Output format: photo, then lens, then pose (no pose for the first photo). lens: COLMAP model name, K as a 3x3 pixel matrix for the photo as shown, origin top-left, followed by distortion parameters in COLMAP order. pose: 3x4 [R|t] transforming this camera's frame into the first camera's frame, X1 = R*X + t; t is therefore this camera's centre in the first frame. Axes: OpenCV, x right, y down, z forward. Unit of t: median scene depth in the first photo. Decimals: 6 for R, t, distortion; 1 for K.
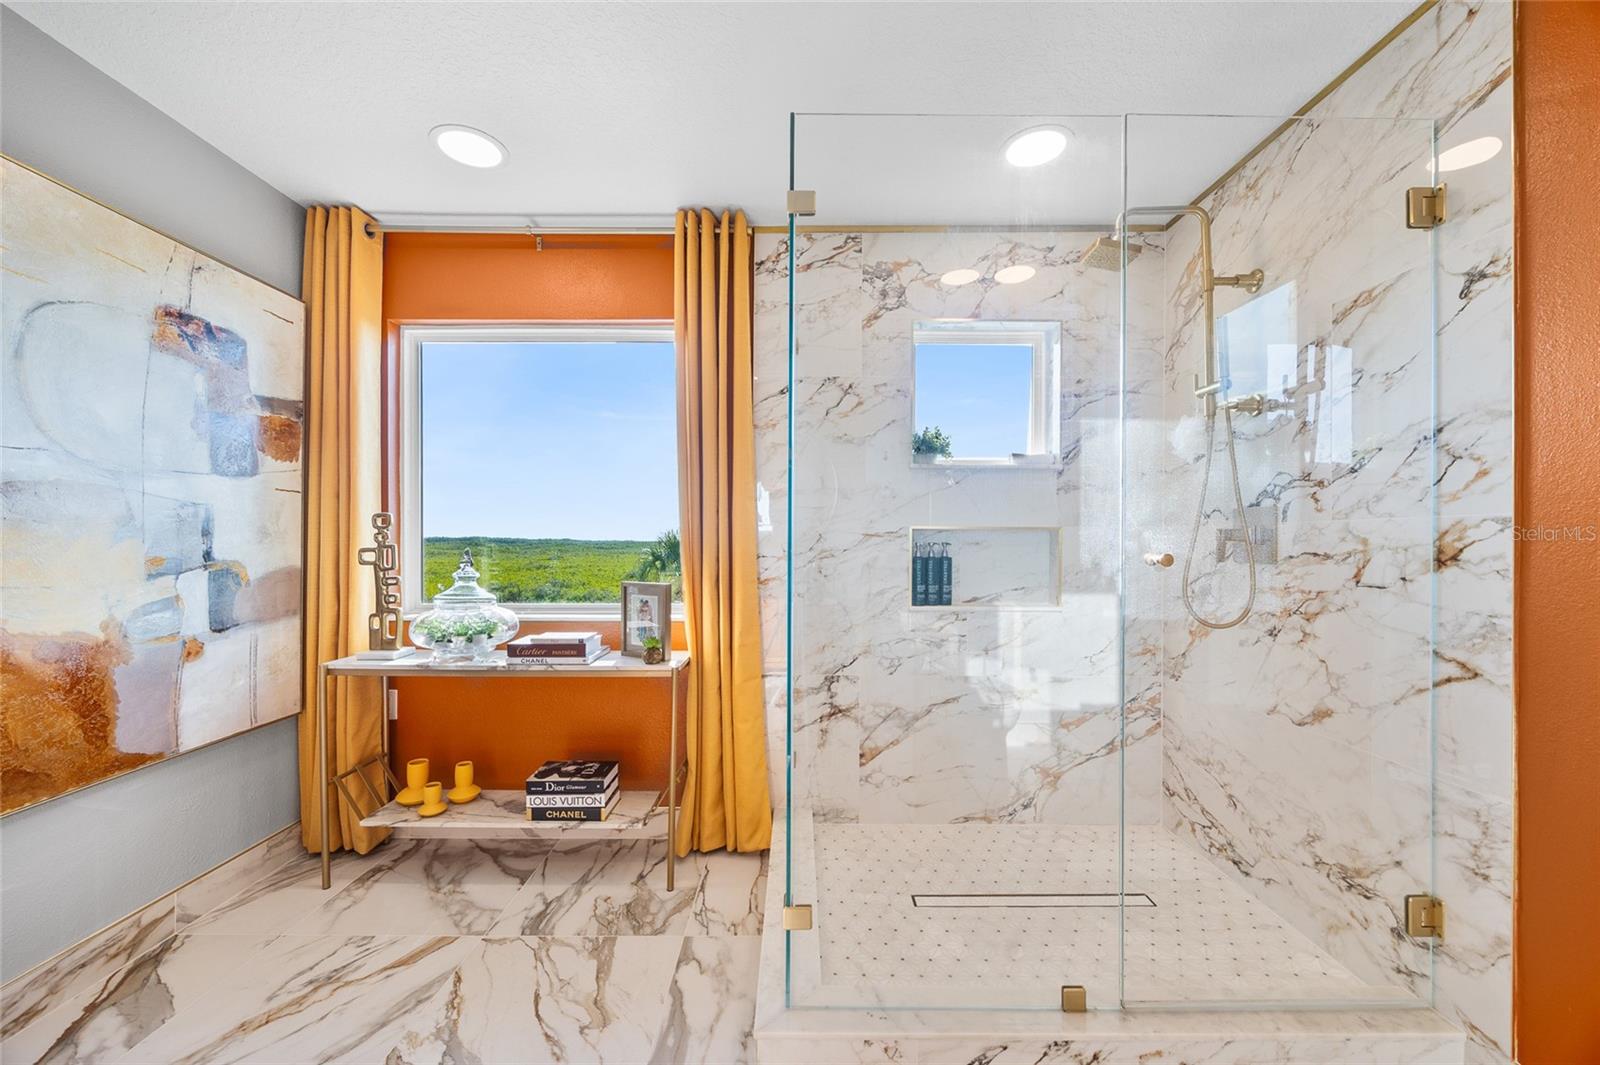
lens RADIAL K [[615.9, 0, 812.2], [0, 615.9, 541.1], [0, 0, 1]] dist [-0.006450, 0.000189]
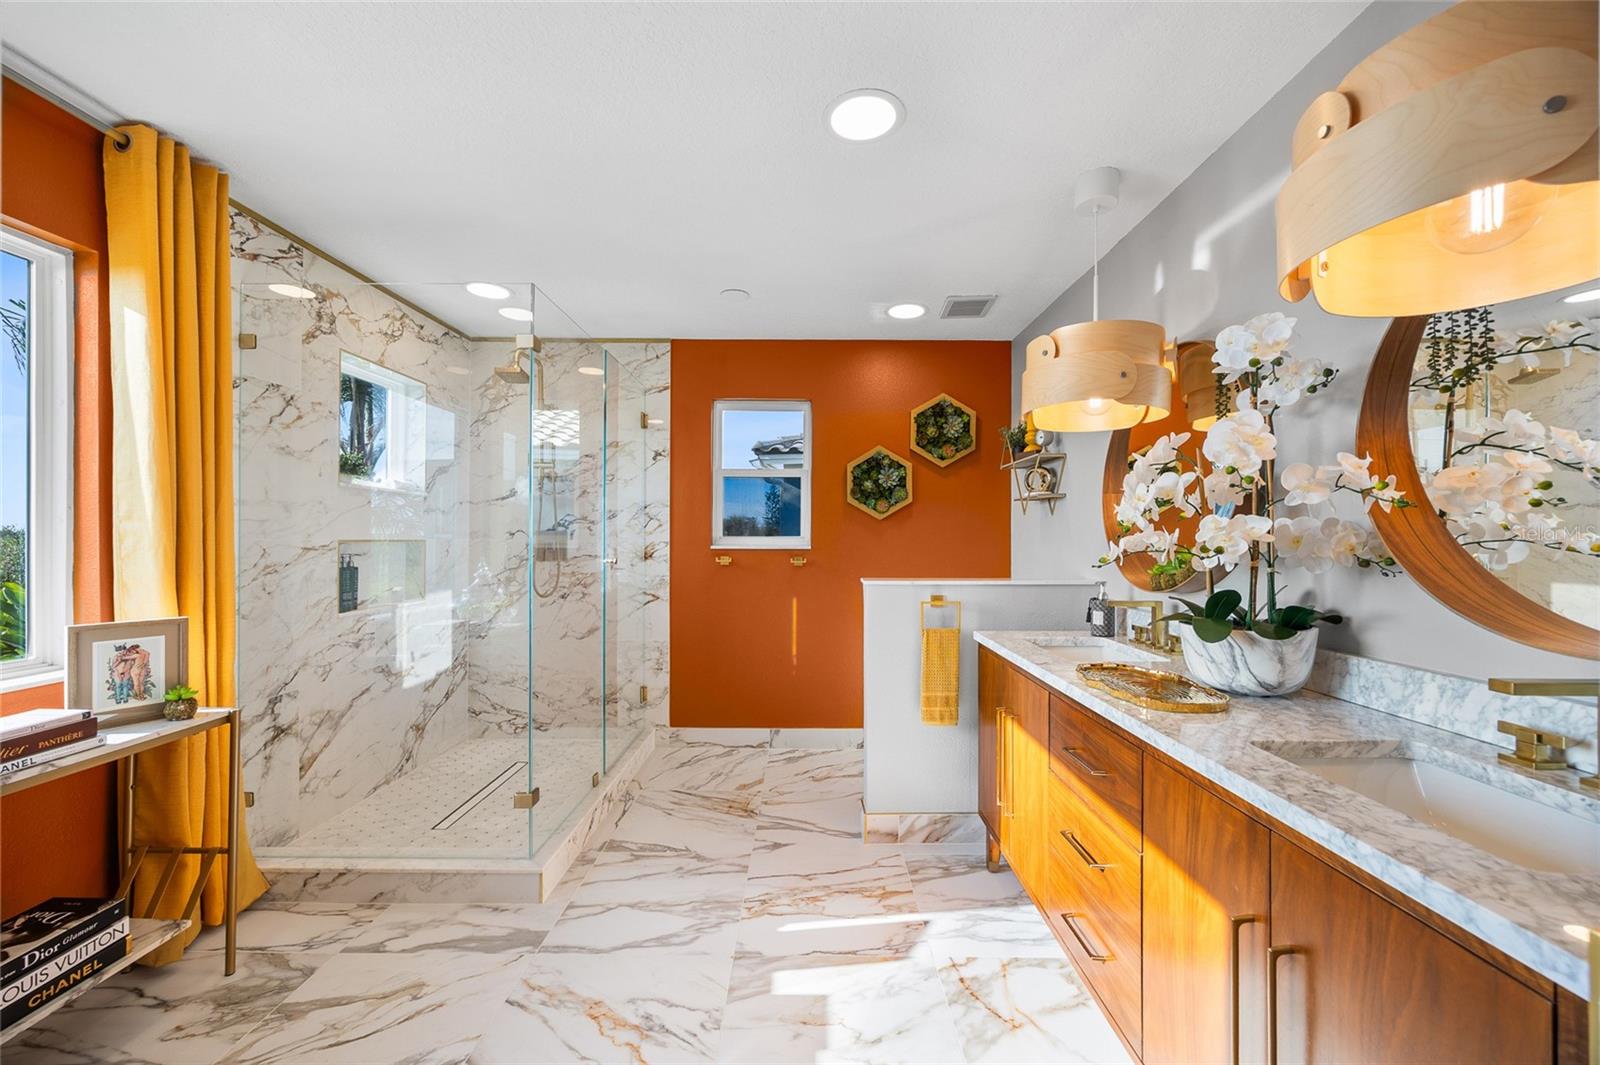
lens RADIAL K [[615.9, 0, 815.1], [0, 615.9, 535.4], [0, 0, 1]] dist [-0.006450, 0.000189]
pose [[-0.012214, -0.000061, 0.999925, -0.932421], [-0.006775, 0.999977, -0.000022, -0.037871], [-0.999902, -0.006774, -0.012214, 0.175995]]
